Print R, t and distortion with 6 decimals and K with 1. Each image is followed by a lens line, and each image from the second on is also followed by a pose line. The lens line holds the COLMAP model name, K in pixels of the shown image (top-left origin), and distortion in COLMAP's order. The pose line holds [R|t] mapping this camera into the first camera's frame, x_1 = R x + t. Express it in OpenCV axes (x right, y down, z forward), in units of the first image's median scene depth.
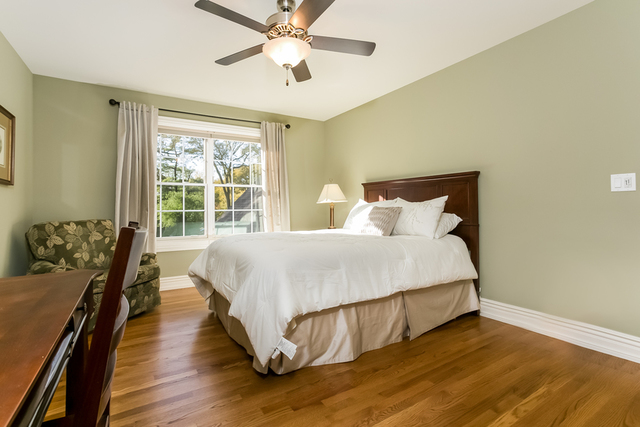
lens RADIAL K [[314.2, 0, 322.1], [0, 314.2, 204.5], [0, 0, 1]] dist [-0.023974, 0.000094]
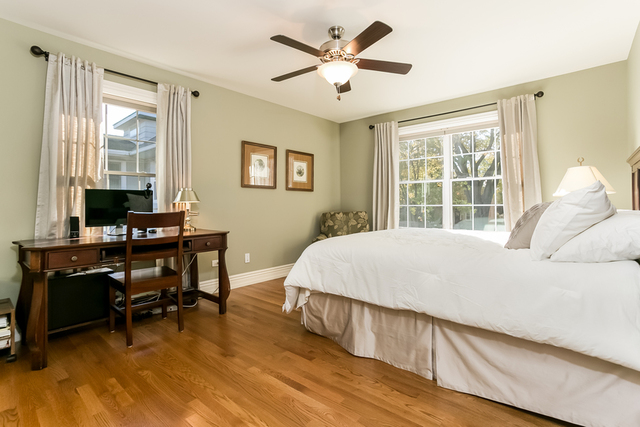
lens RADIAL K [[309.2, 0, 311.0], [0, 309.2, 211.6], [0, 0, 1]] dist [0.000308, 0.000402]
pose [[0.285926, 0.027299, -0.957863, 0.669336], [0.013068, 0.999390, 0.032384, -0.000215], [0.958163, -0.021776, 0.285395, 0.389862]]
